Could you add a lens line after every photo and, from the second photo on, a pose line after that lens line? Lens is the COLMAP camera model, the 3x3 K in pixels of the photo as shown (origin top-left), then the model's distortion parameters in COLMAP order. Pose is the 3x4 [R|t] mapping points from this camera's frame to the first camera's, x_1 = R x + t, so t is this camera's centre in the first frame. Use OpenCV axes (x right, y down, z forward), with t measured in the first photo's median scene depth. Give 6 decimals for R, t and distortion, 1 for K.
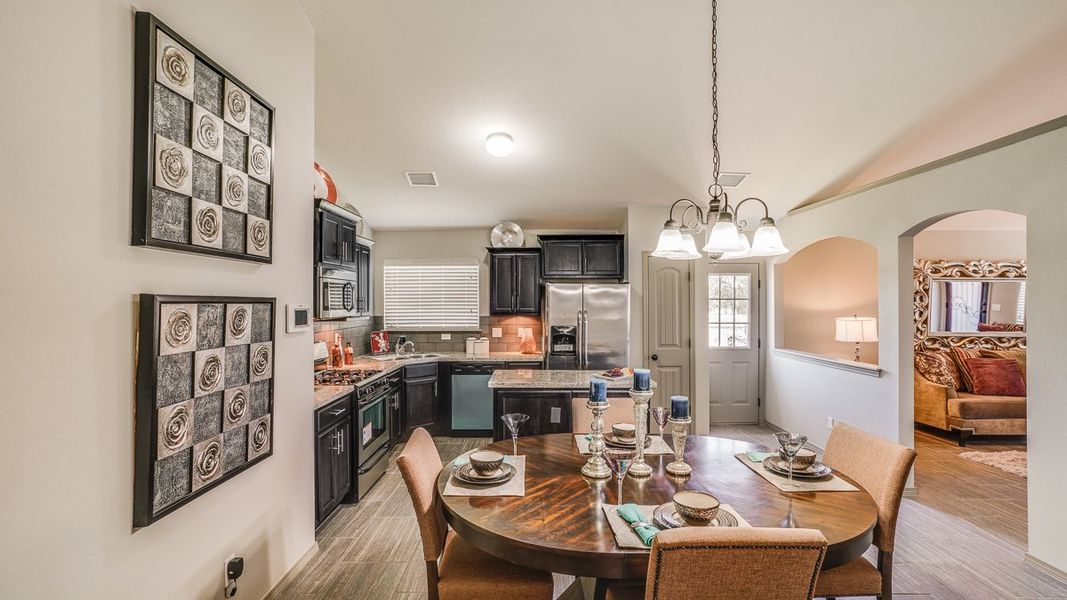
lens RADIAL K [[480.7, 0, 527.6], [0, 480.7, 303.3], [0, 0, 1]] dist [-0.057715, 0.028720]
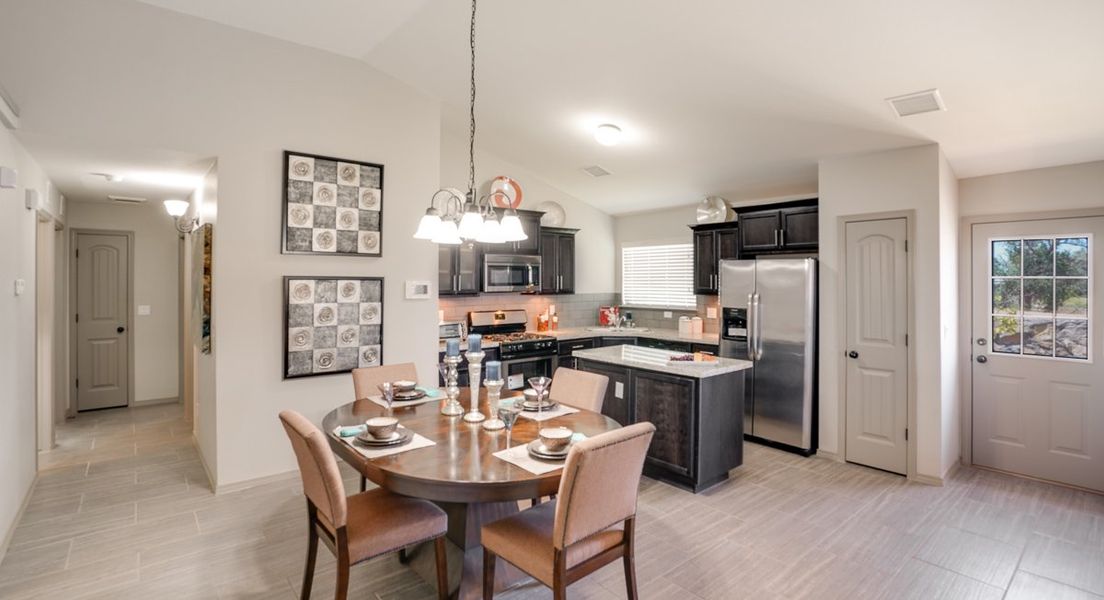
lens RADIAL K [[512.5, 0, 552.1], [0, 512.5, 278.9], [0, 0, 1]] dist [-0.052818, 0.000007]
pose [[0.656846, 0.001488, -0.754023, 0.534202], [-0.006226, 0.999975, -0.003451, -0.001012], [0.753999, 0.006961, 0.656839, 0.111143]]
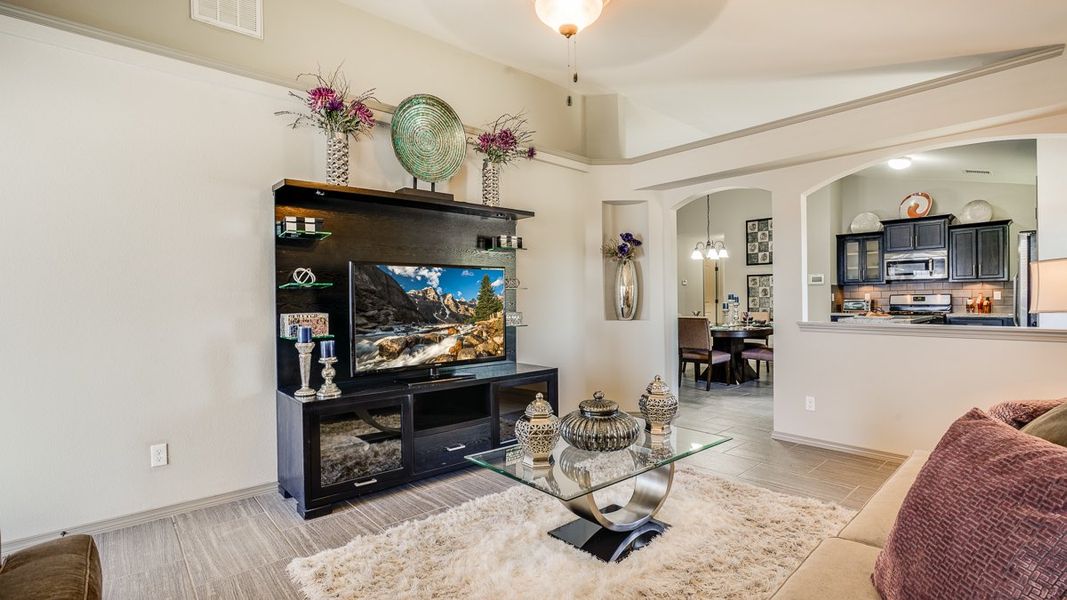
lens RADIAL K [[499.4, 0, 538.0], [0, 499.4, 301.3], [0, 0, 1]] dist [-0.062758, 0.035161]
pose [[-0.725953, 0.011661, -0.687645, 1.342066], [0.009426, 0.999931, 0.007005, 0.061641], [0.687679, -0.001396, -0.726013, 0.979374]]
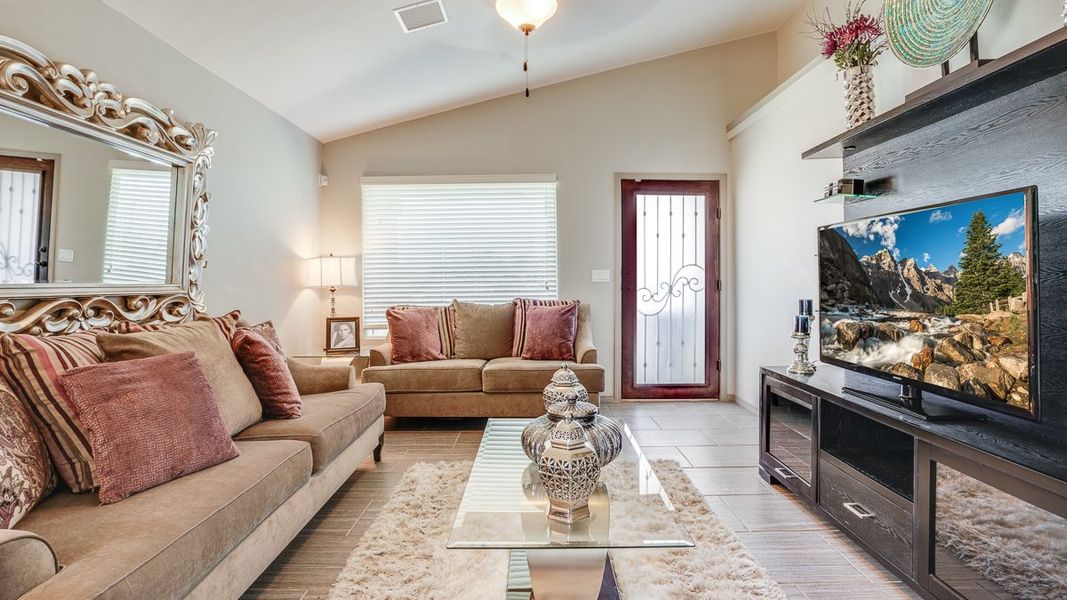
lens RADIAL K [[538.3, 0, 531.7], [0, 538.3, 266.5], [0, 0, 1]] dist [-0.000636, 0.001471]
pose [[0.006610, 0.024608, 0.999675, 0.622605], [0.011147, 0.999633, -0.024681, 0.067414], [-0.999916, 0.011306, 0.006333, 0.719503]]
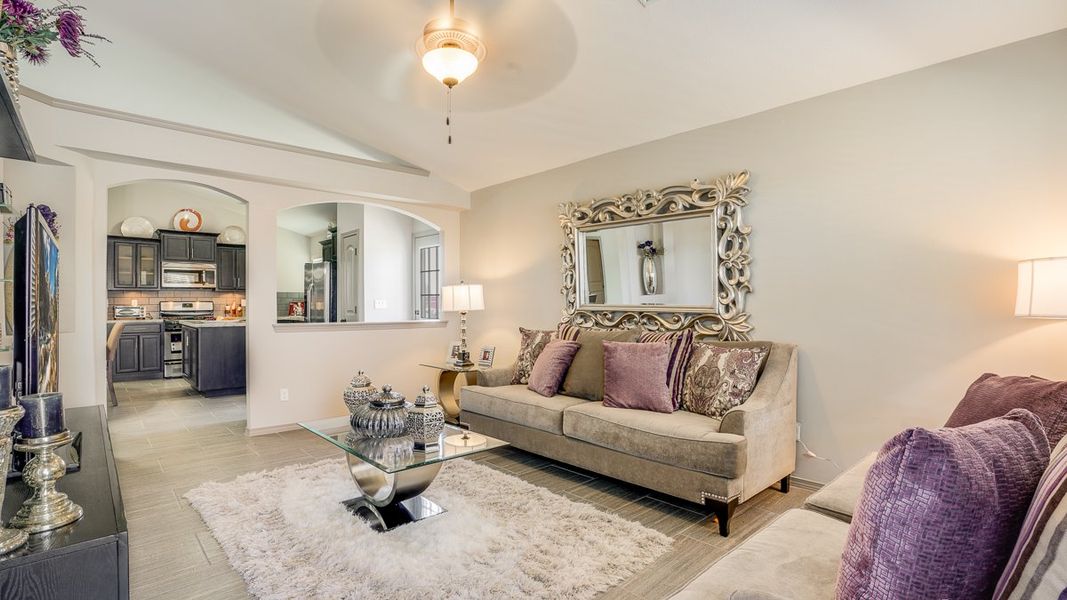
lens RADIAL K [[502.6, 0, 533.5], [0, 502.6, 300.0], [0, 0, 1]] dist [-0.074925, 0.036334]
pose [[0.692058, -0.002278, -0.721838, 1.449193], [-0.001524, 0.999988, -0.004617, 0.063330], [0.721840, 0.004295, 0.692047, 0.462144]]
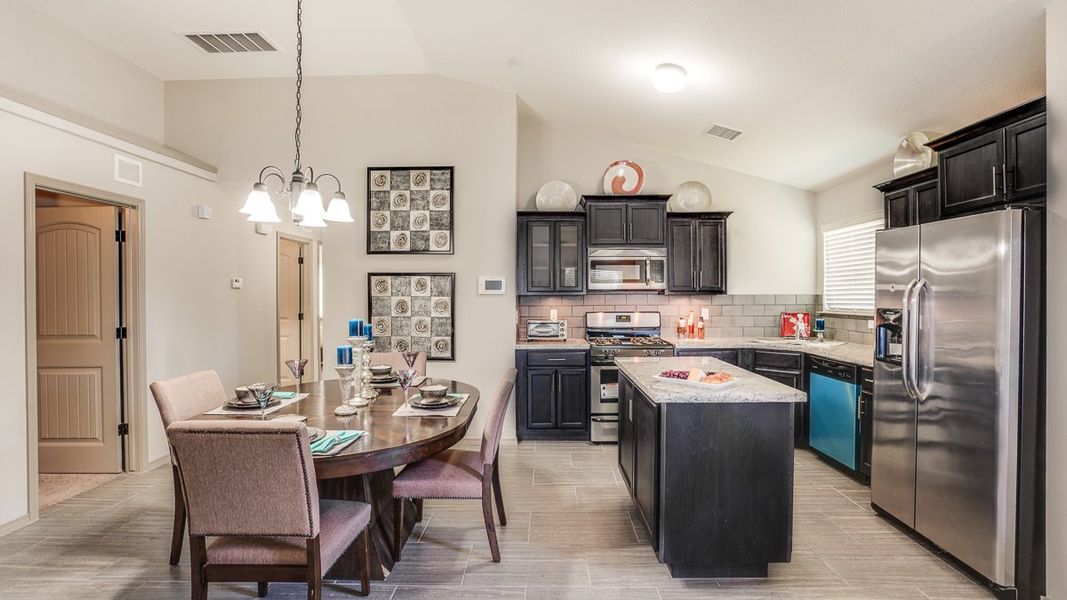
lens RADIAL K [[499.4, 0, 538.0], [0, 499.4, 301.3], [0, 0, 1]] dist [-0.062758, 0.035161]
pose [[0.002492, 0.012957, -0.999913, 0.583168], [-0.001294, 0.999915, 0.012954, 0.030821], [0.999996, 0.001262, 0.002508, 0.568304]]
